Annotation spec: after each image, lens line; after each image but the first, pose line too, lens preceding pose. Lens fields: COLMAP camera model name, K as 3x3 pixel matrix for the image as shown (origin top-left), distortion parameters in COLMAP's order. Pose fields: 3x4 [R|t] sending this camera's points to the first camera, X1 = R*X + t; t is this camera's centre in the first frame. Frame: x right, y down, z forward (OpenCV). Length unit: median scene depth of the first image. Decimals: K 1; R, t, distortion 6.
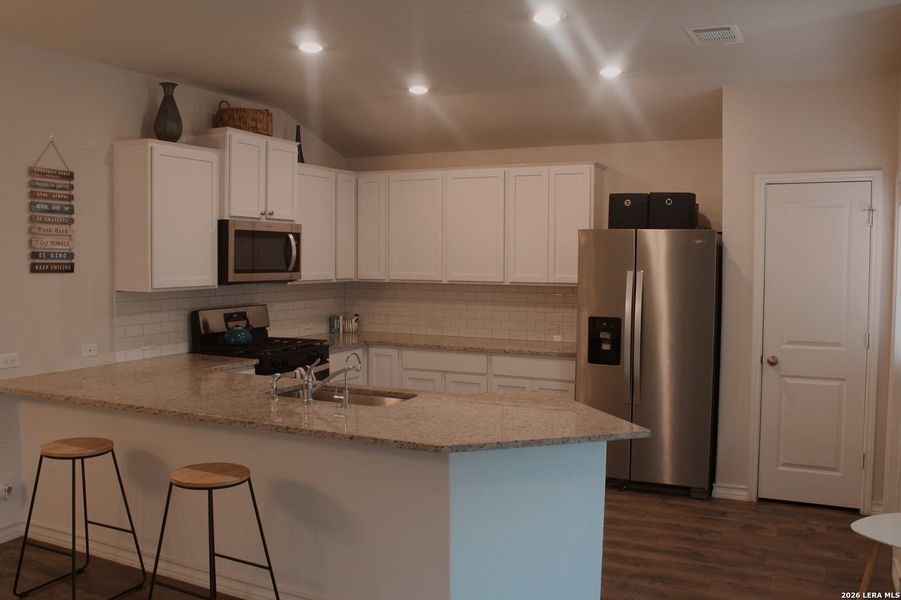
lens RADIAL K [[797.1, 0, 446.9], [0, 797.1, 298.0], [0, 0, 1]] dist [-0.143018, 0.056224]
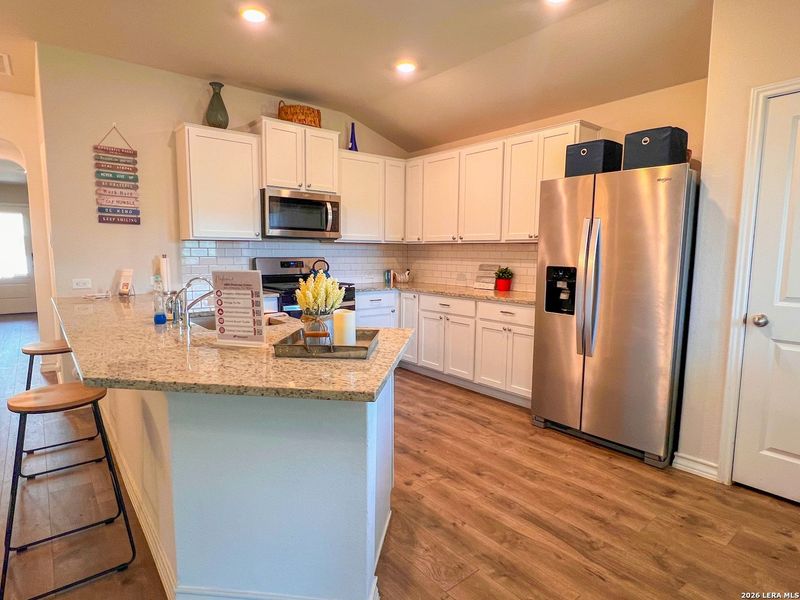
lens RADIAL K [[452.0, 0, 404.7], [0, 452.0, 303.8], [0, 0, 1]] dist [-0.003502, -0.005316]
pose [[0.908002, 0.049726, -0.416005, 0.268323], [-0.025777, 0.997681, 0.062992, 0.041504], [0.418173, -0.046474, 0.907178, 0.405022]]
